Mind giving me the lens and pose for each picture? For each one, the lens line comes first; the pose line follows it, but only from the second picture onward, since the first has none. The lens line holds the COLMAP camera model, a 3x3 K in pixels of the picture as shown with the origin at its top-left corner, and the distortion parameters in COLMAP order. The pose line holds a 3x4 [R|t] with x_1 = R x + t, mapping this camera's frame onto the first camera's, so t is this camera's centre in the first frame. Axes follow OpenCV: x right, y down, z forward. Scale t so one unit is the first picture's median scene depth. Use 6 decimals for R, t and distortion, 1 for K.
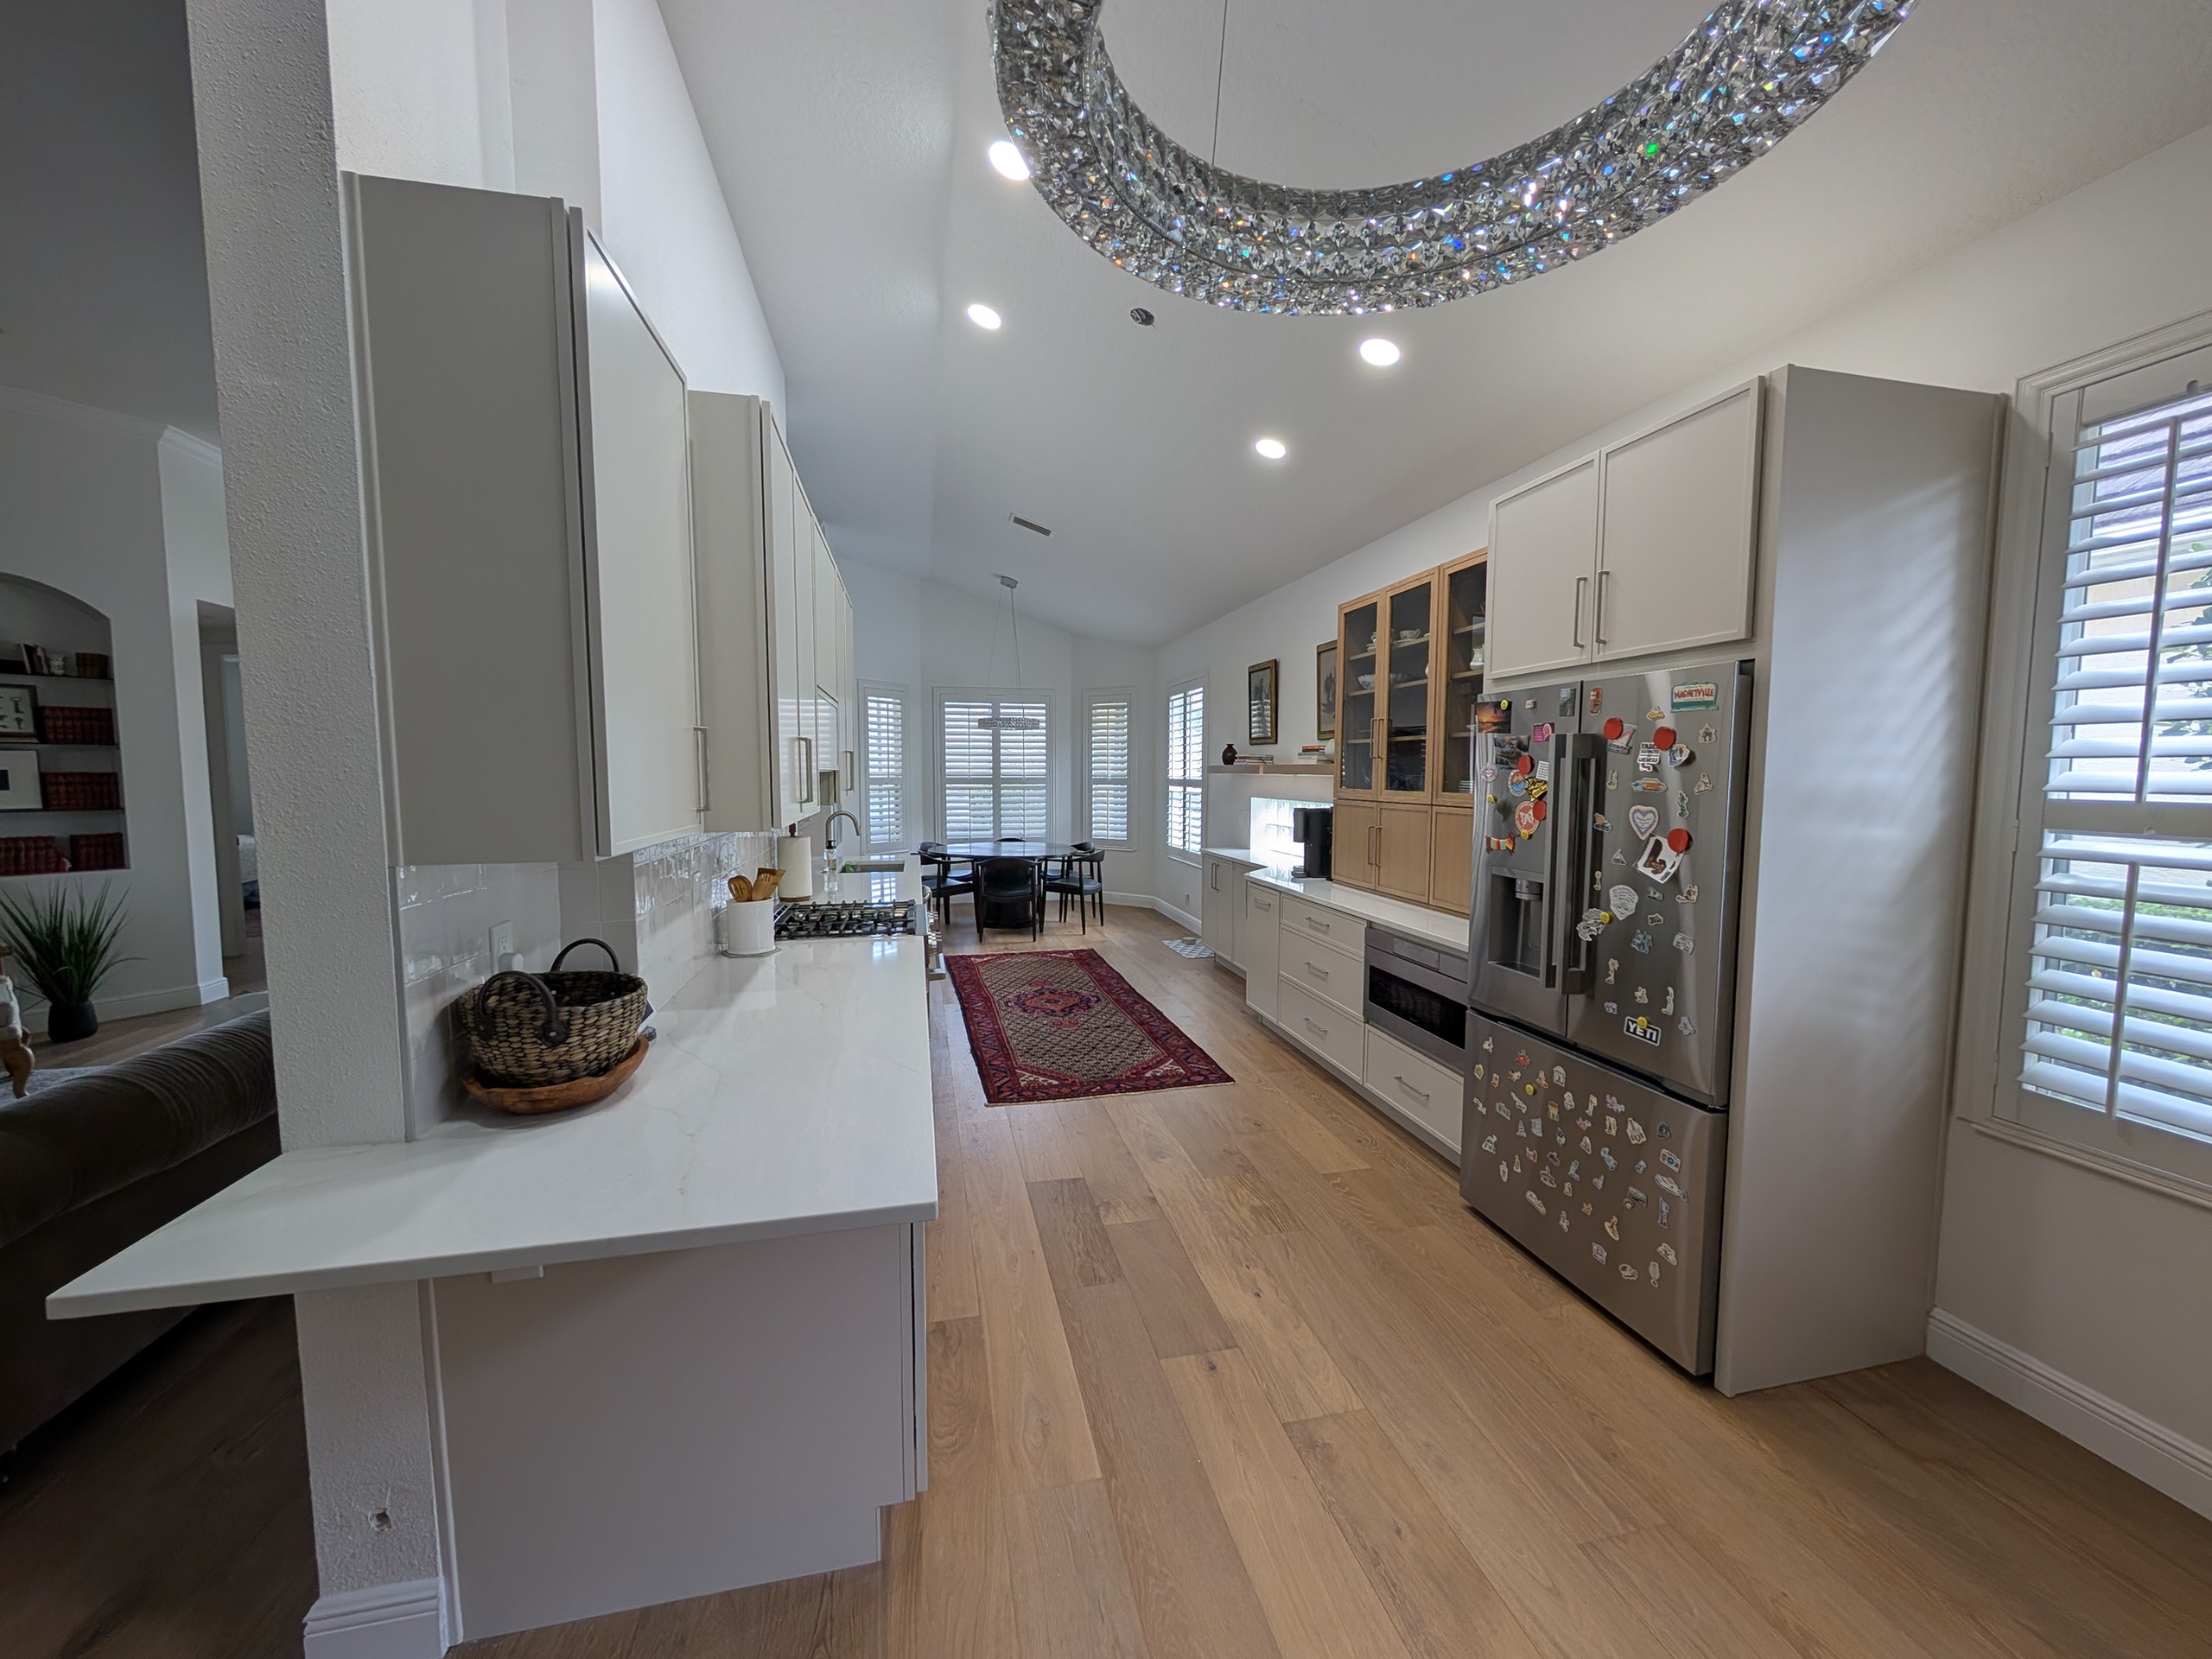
lens RADIAL K [[833.3, 0, 1105.1], [0, 833.3, 833.2], [0, 0, 1]] dist [-0.000619, 0.000551]
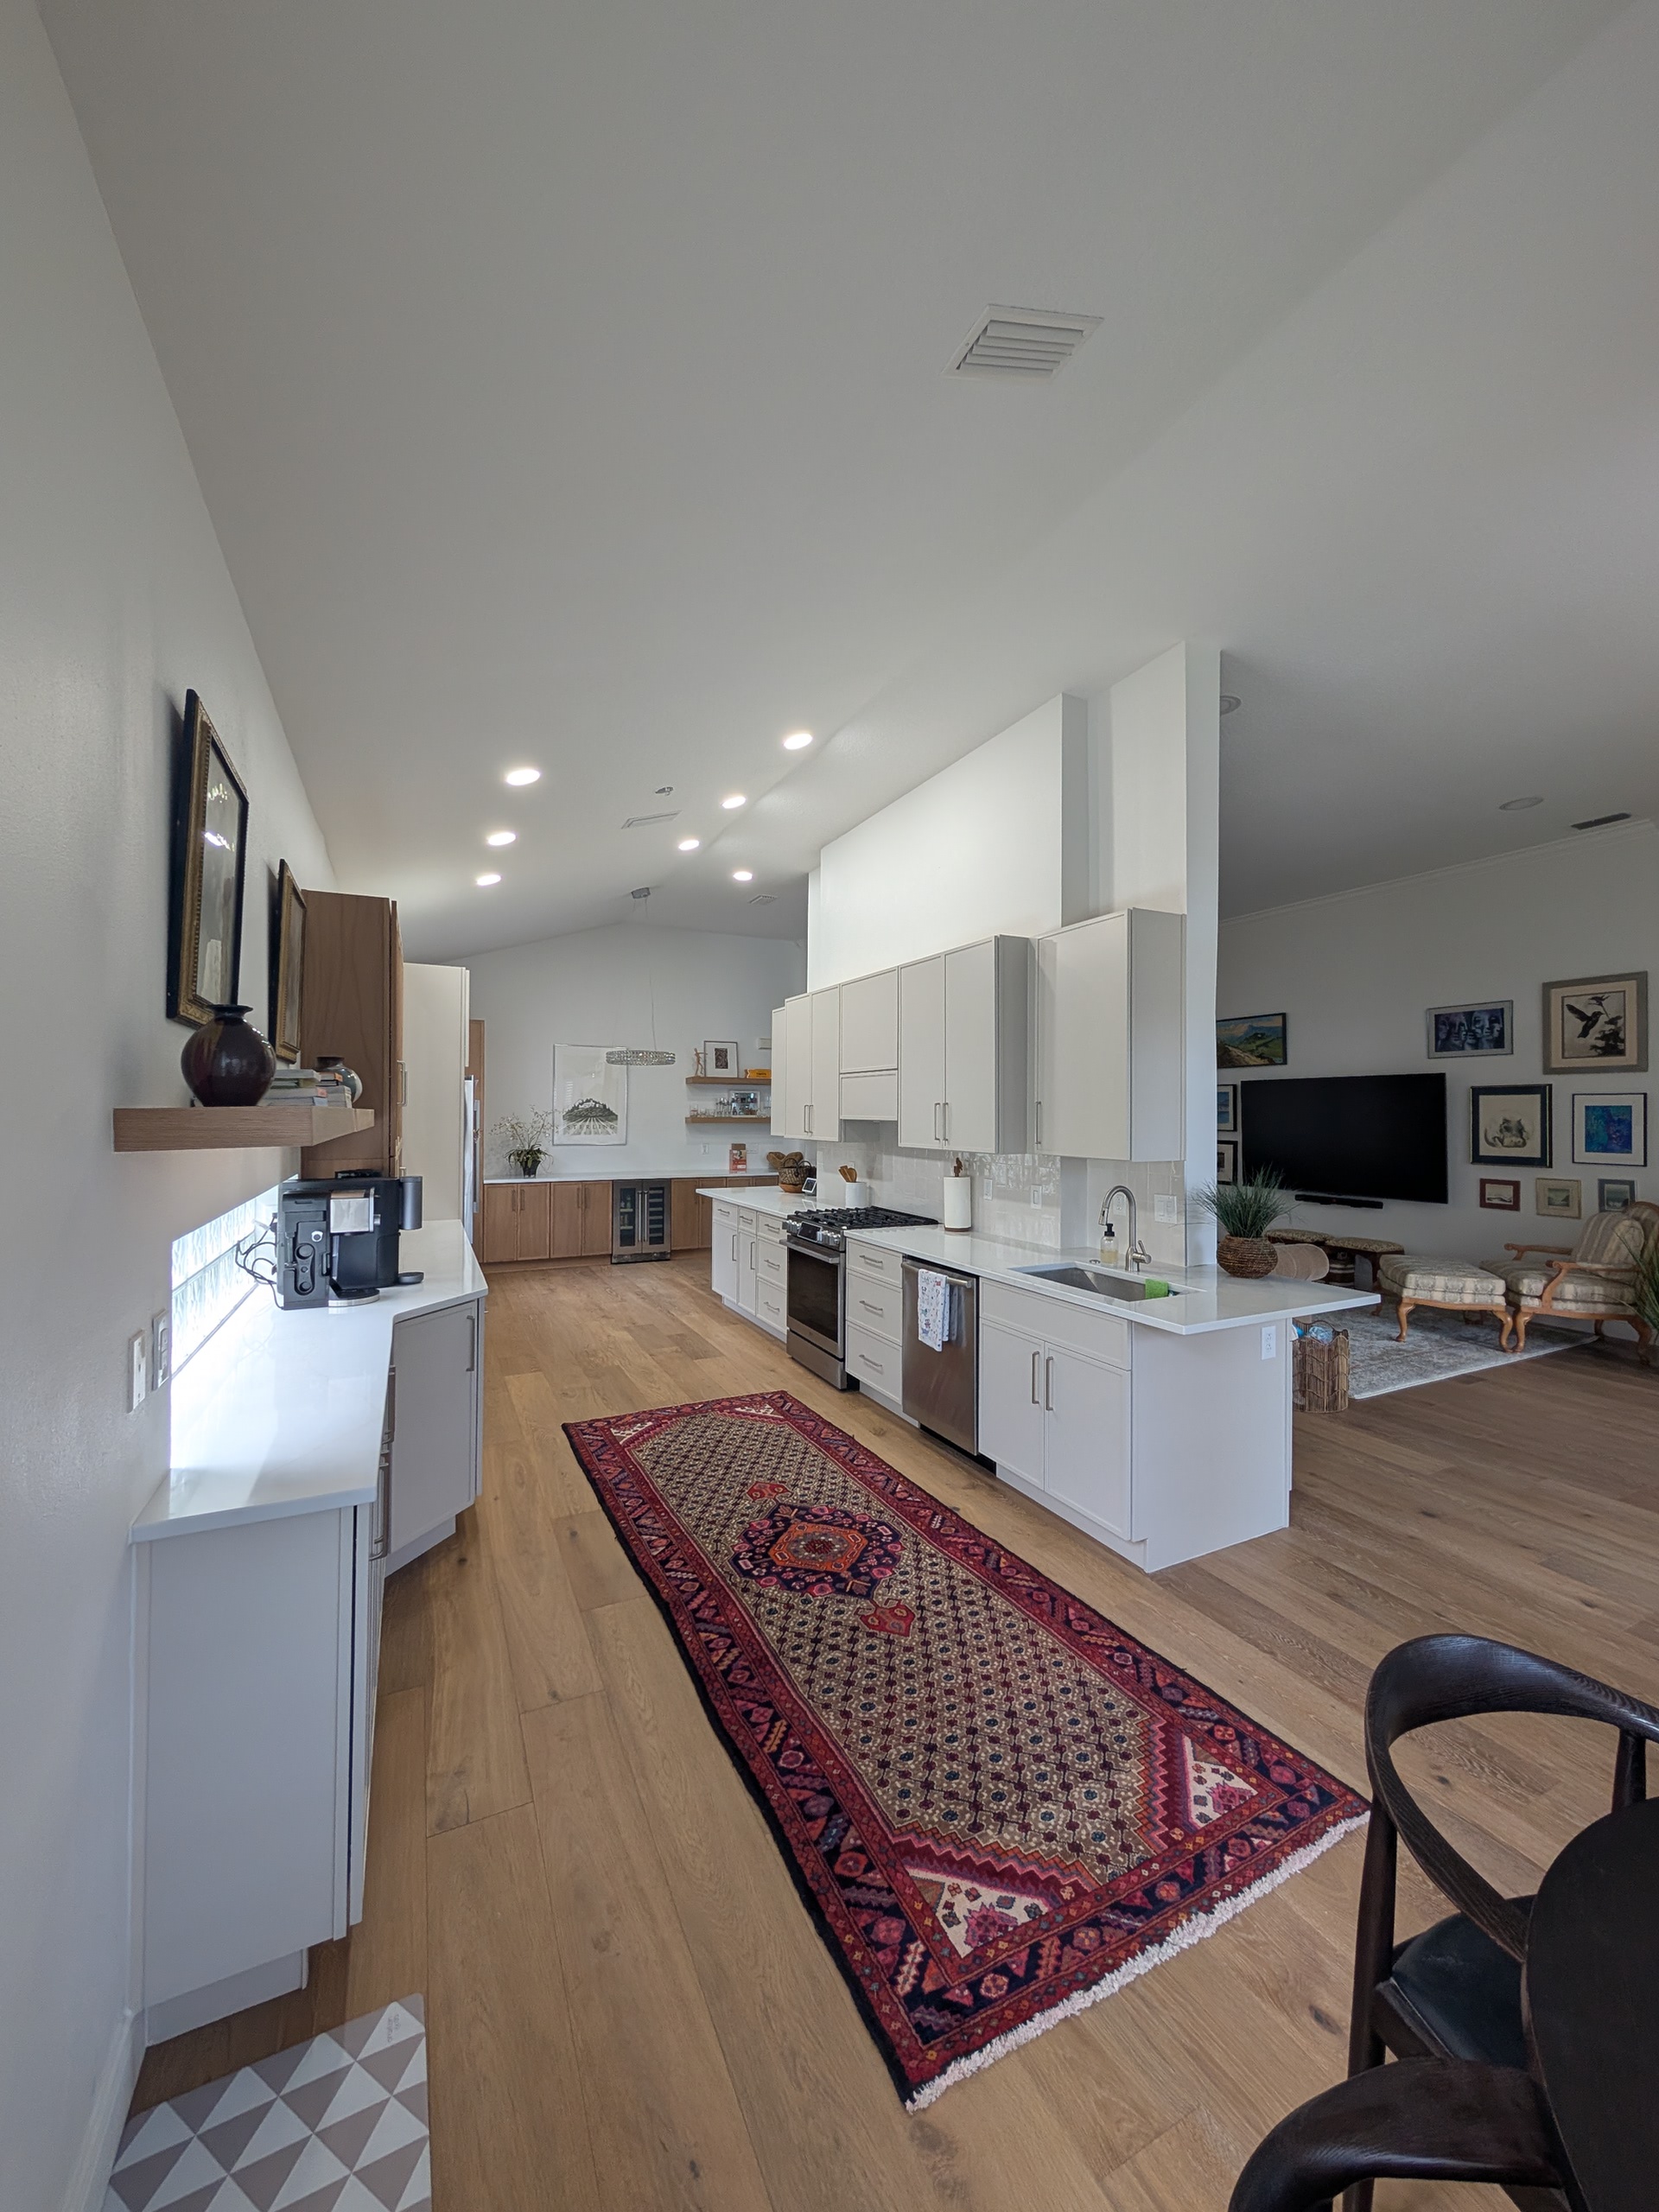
lens RADIAL K [[833.3, 0, 826.4], [0, 833.3, 1108.7], [0, 0, 1]] dist [-0.000619, 0.000551]
pose [[-0.972824, -0.009830, -0.231337, 0.078343], [-0.025763, 0.997490, 0.065953, -0.154062], [0.230108, 0.070121, -0.970636, 1.948782]]
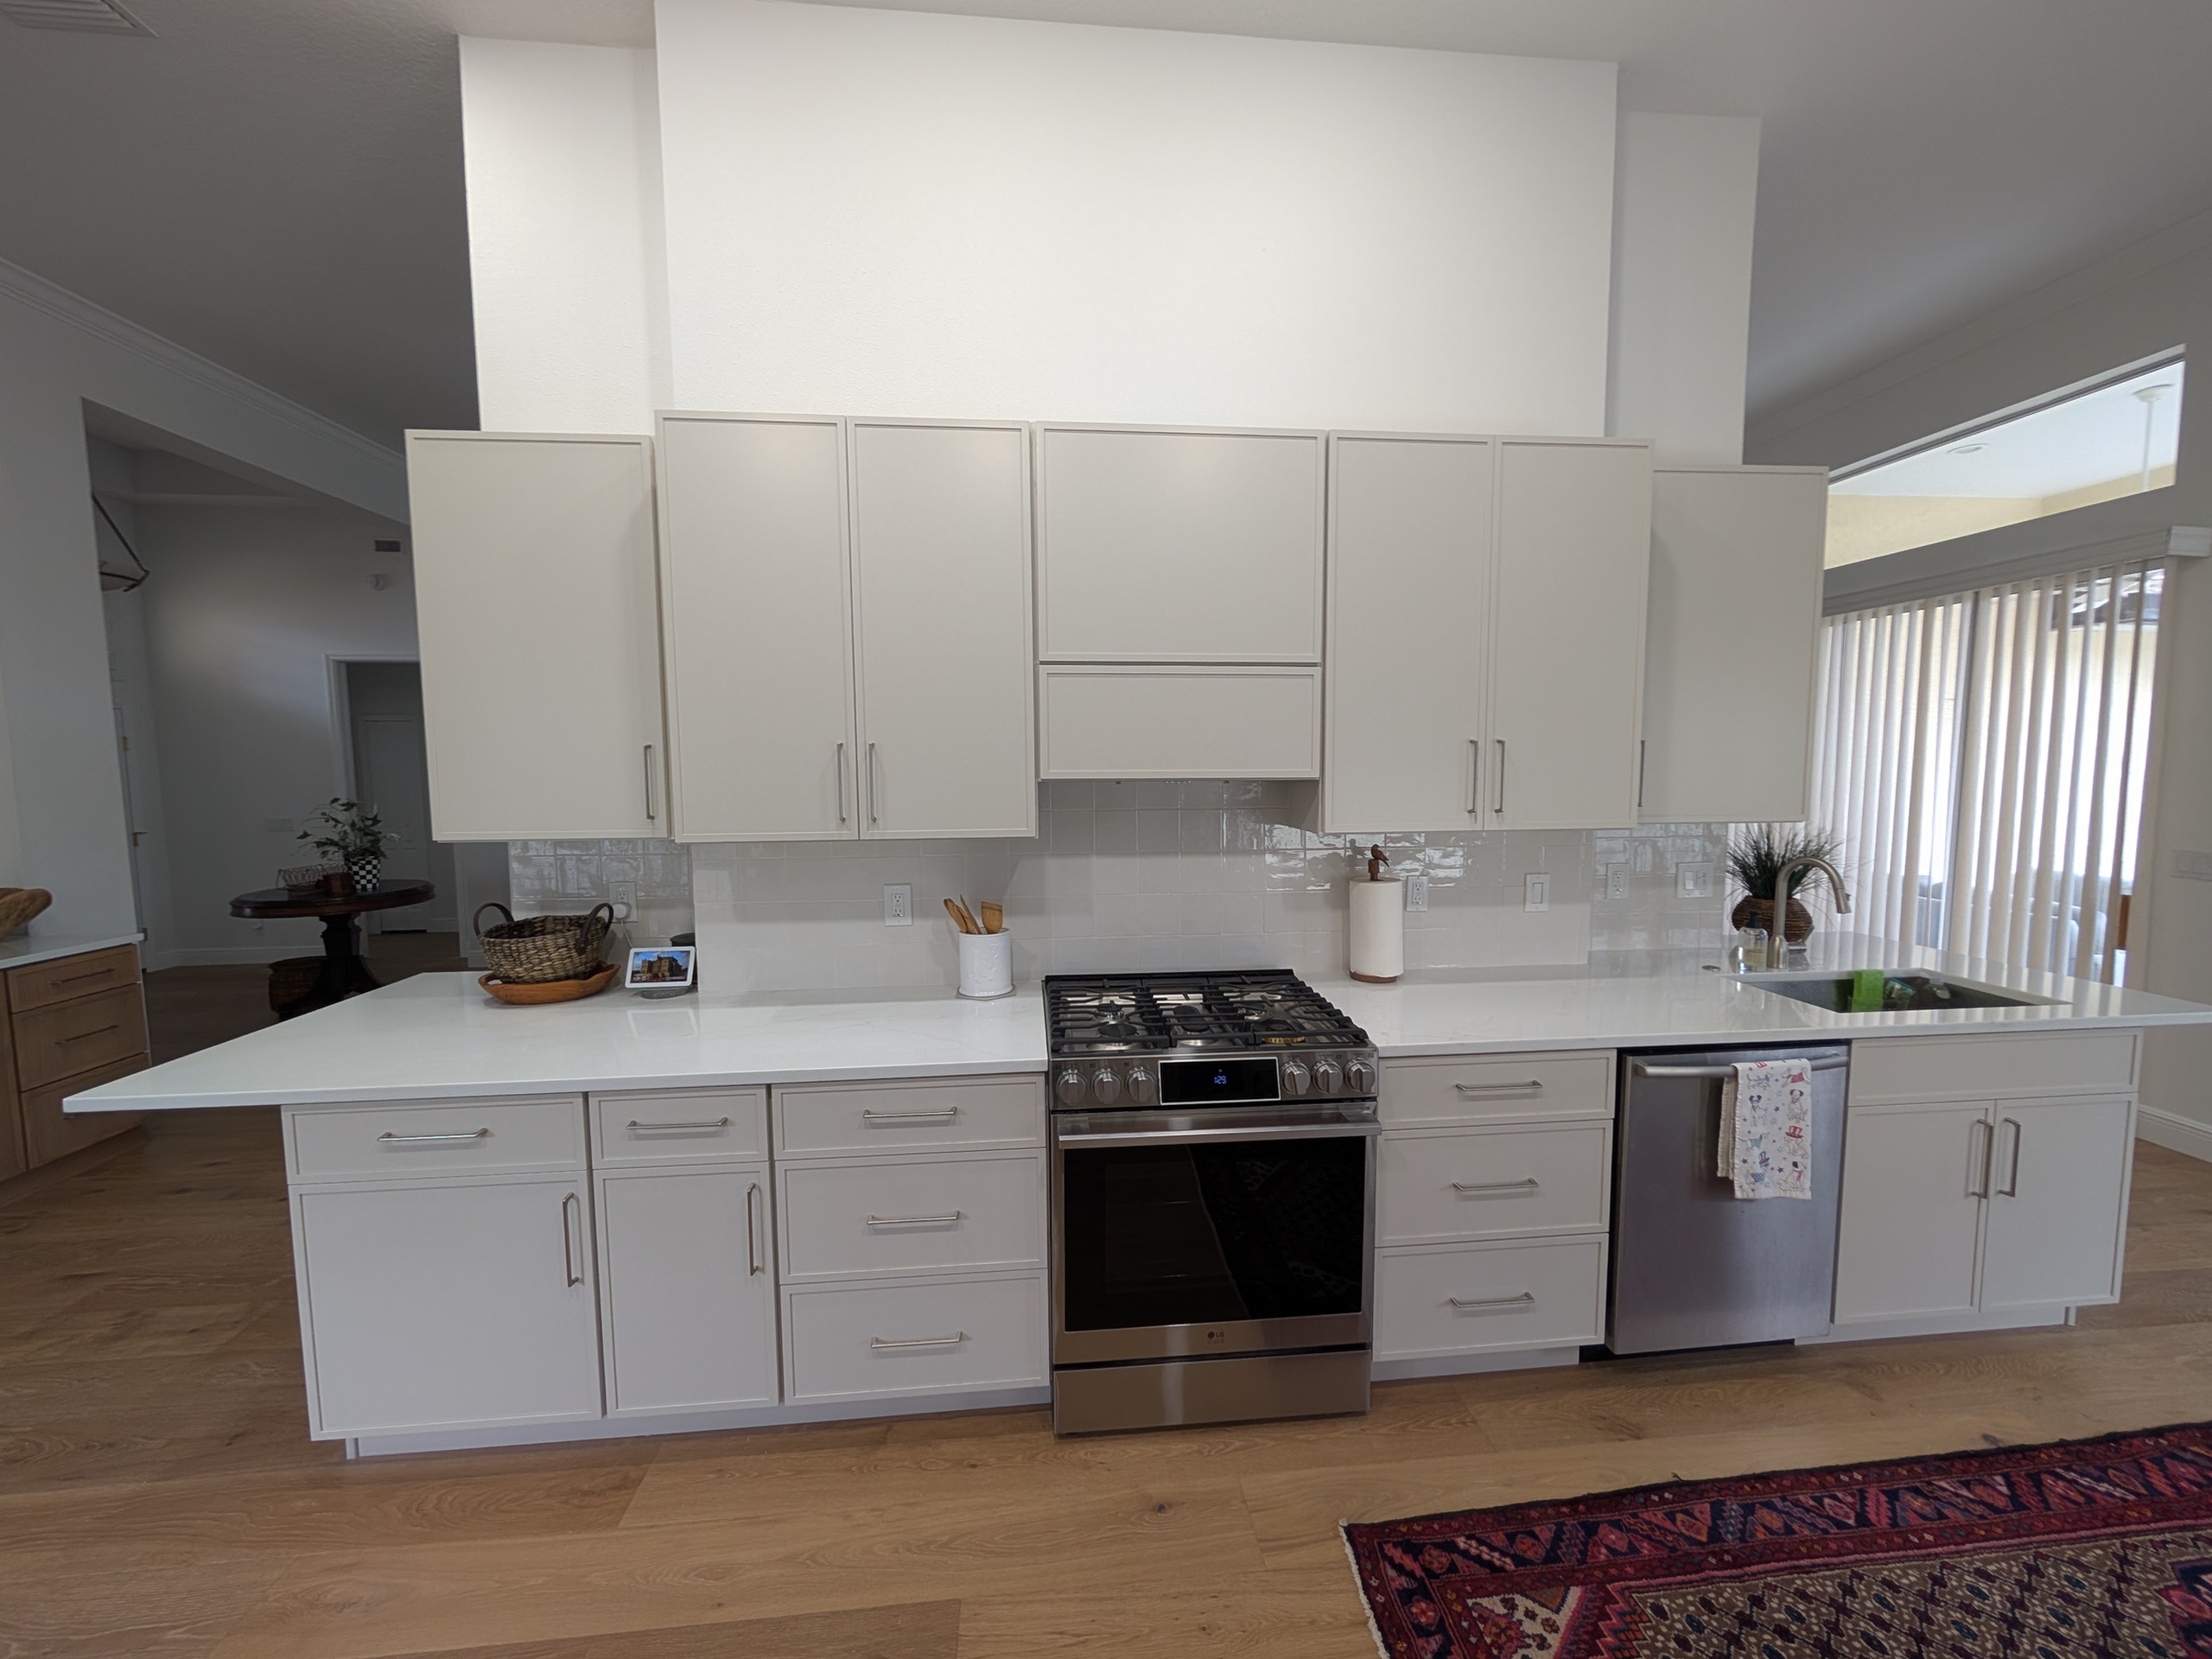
lens RADIAL K [[833.3, 0, 1106.8], [0, 833.3, 829.4], [0, 0, 1]] dist [-0.000619, 0.000551]
pose [[-0.126058, 0.073745, -0.989278, 0.260763], [-0.067503, 0.994284, 0.082720, -0.067884], [0.989724, 0.077207, -0.120359, 0.804249]]
